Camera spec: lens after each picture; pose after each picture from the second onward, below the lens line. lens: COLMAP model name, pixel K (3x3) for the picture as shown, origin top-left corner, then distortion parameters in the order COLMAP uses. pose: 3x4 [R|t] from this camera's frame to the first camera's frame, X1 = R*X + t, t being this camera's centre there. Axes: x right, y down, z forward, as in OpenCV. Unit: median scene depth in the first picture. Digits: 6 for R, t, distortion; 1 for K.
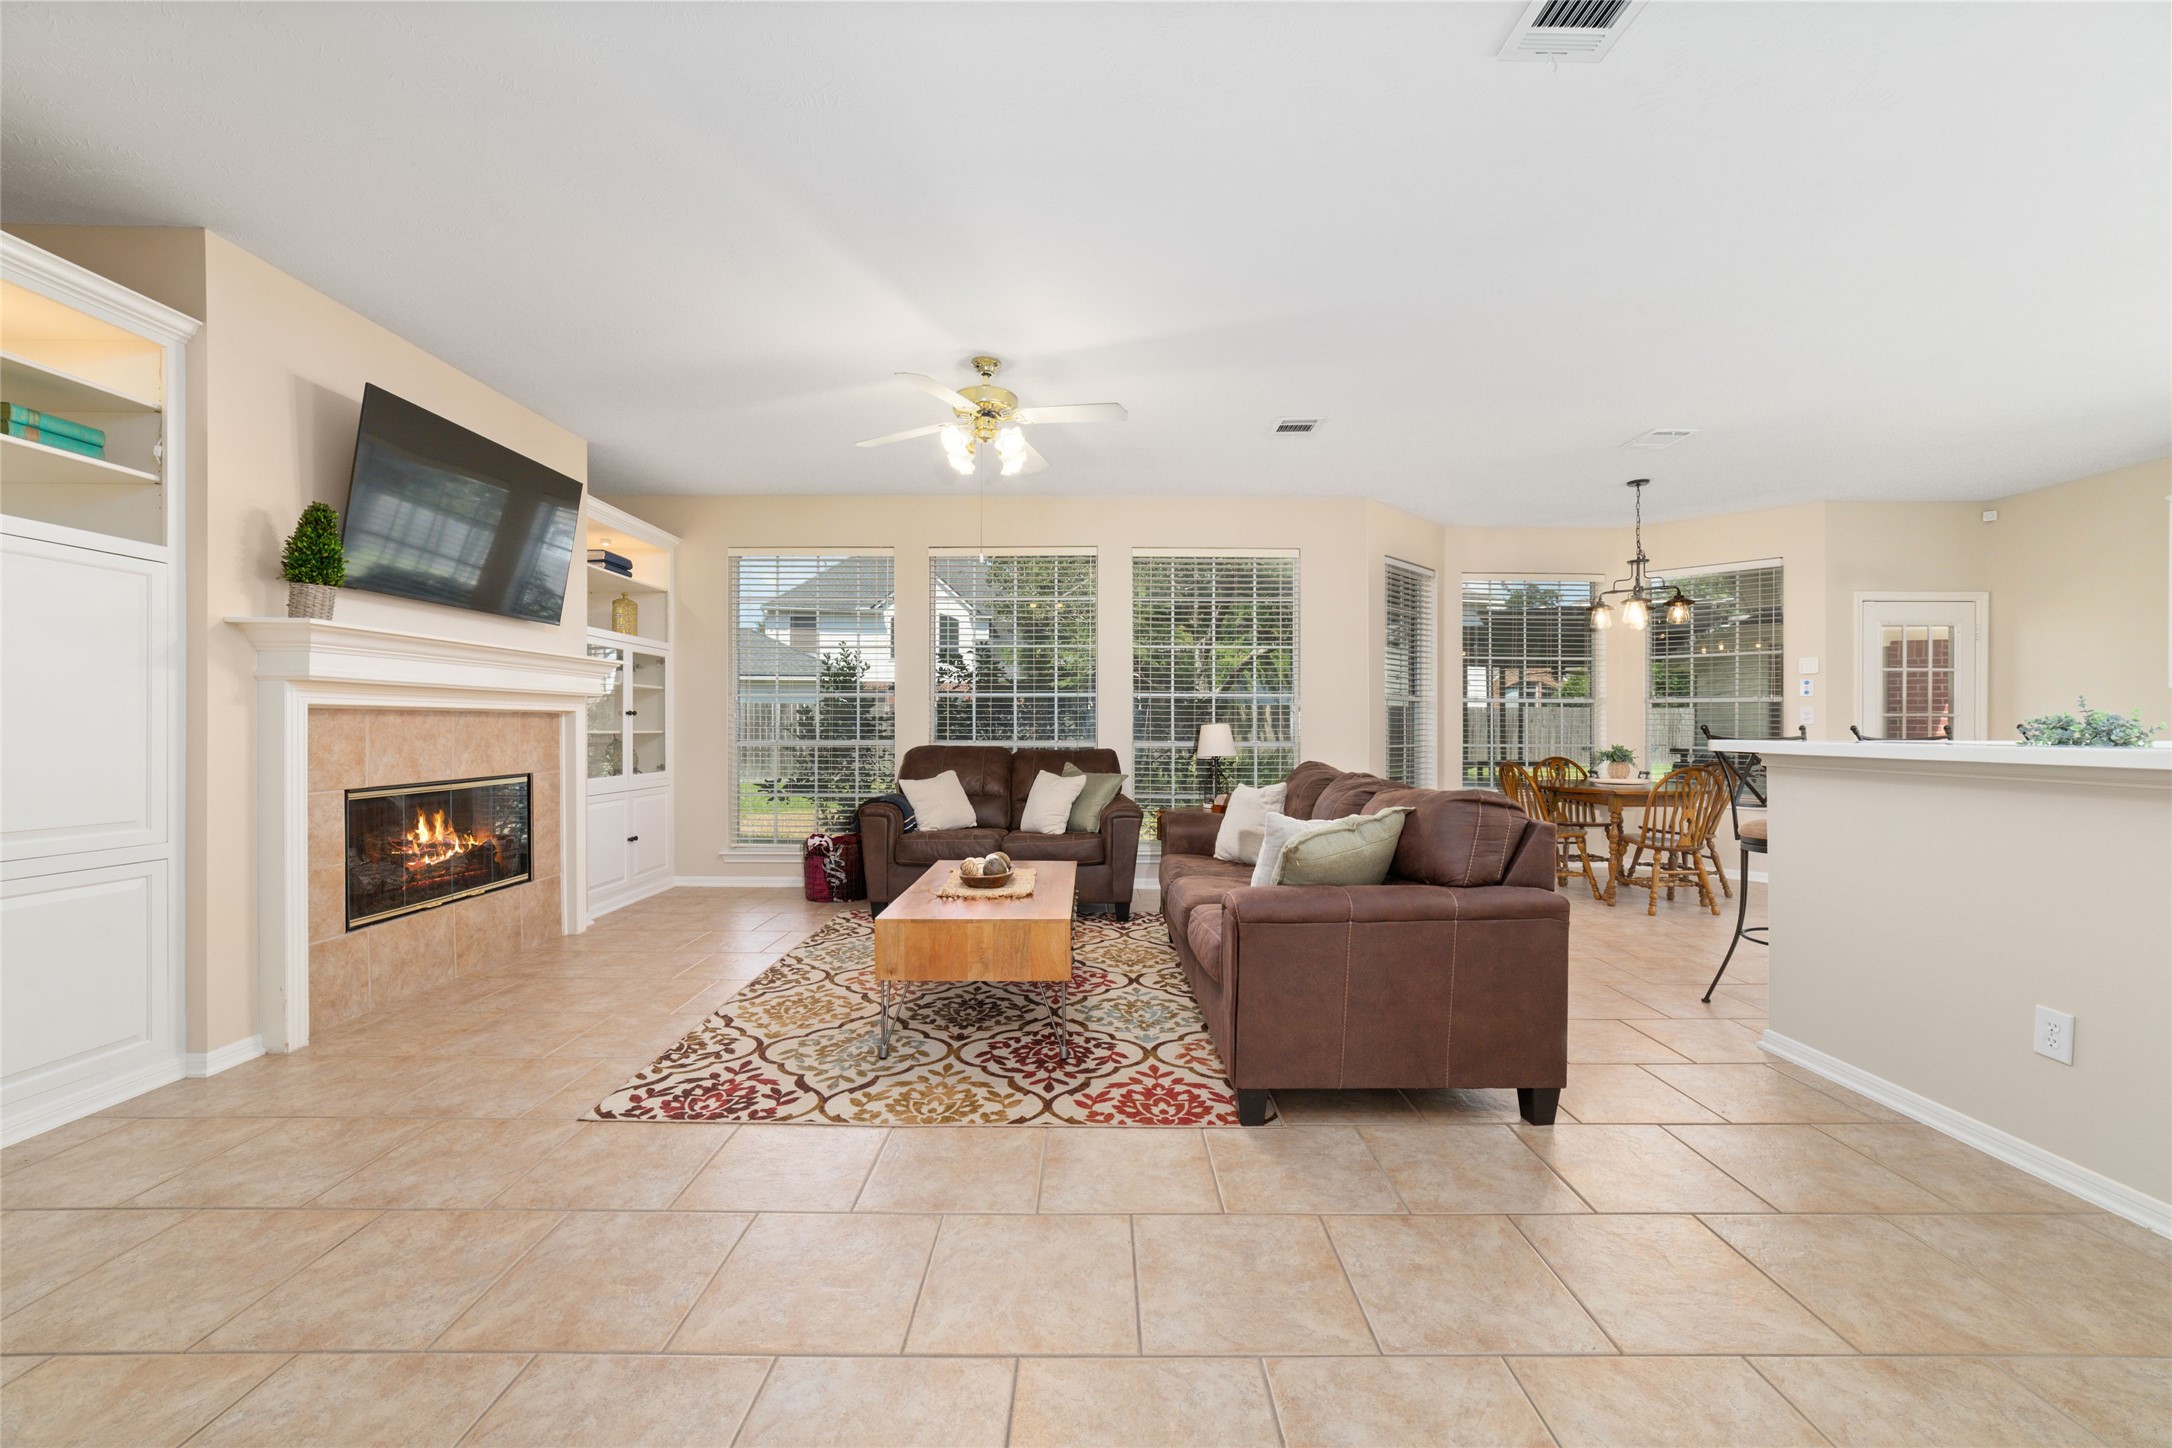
lens RADIAL K [[833.5, 0, 1097.7], [0, 833.5, 729.8], [0, 0, 1]] dist [-0.002511, 0.000091]
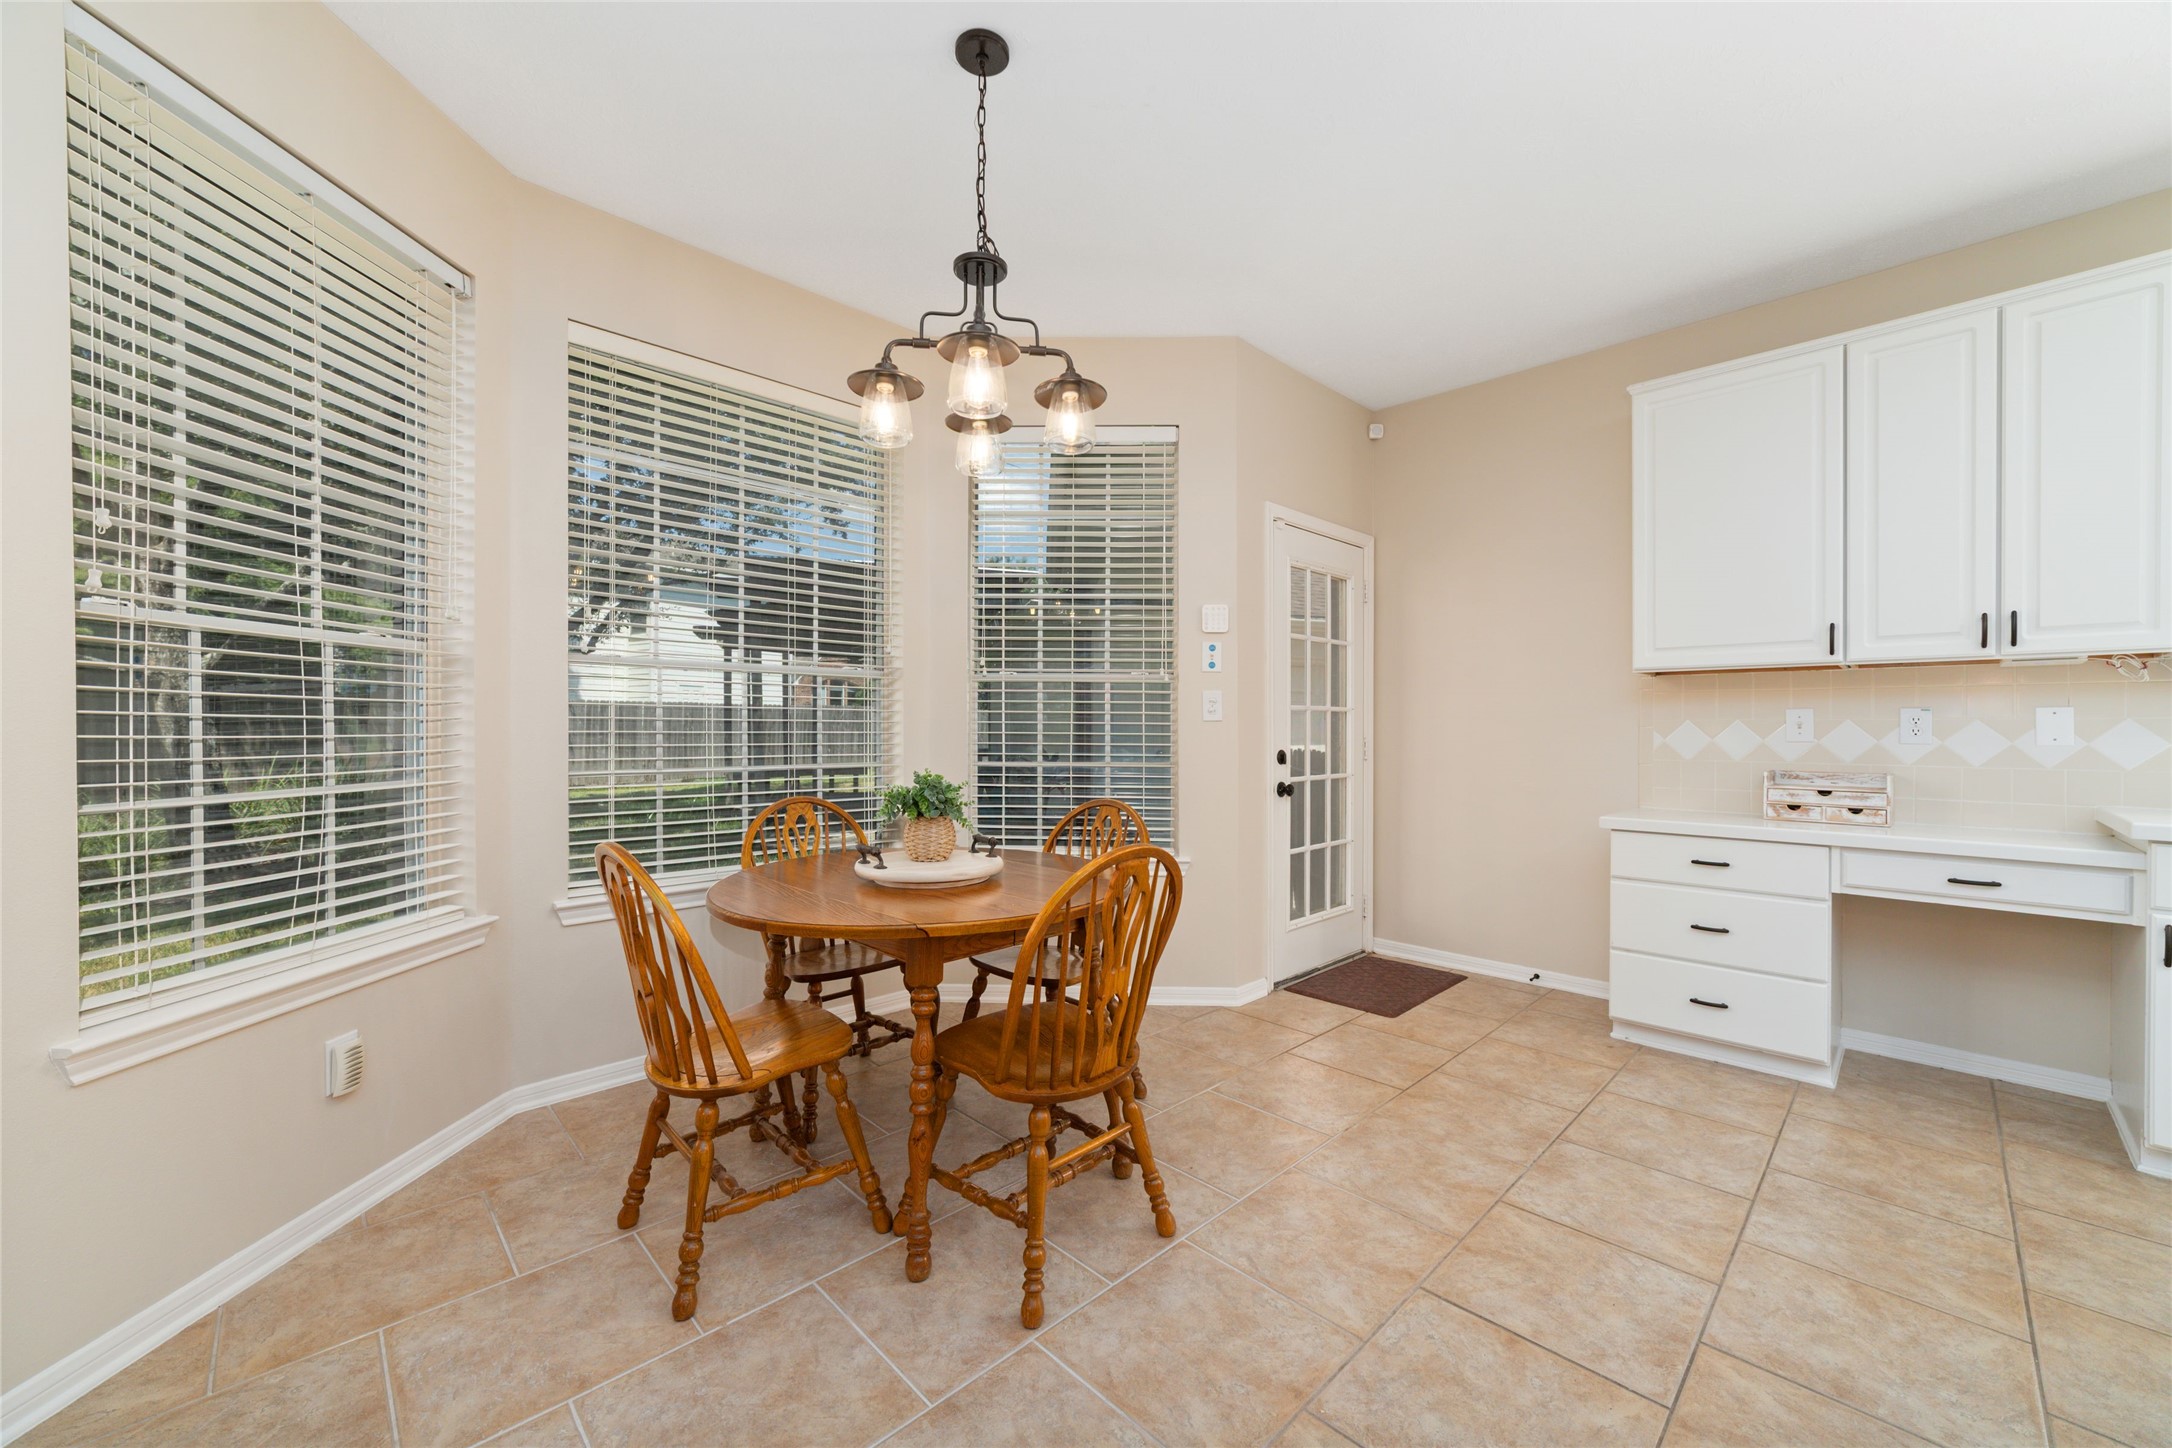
lens RADIAL K [[833.5, 0, 1097.7], [0, 833.5, 729.8], [0, 0, 1]] dist [-0.002511, 0.000091]
pose [[0.713673, -0.001097, 0.700478, 0.425390], [0.000226, 0.999999, 0.001336, -0.001945], [-0.700479, -0.000795, 0.713672, 0.694997]]
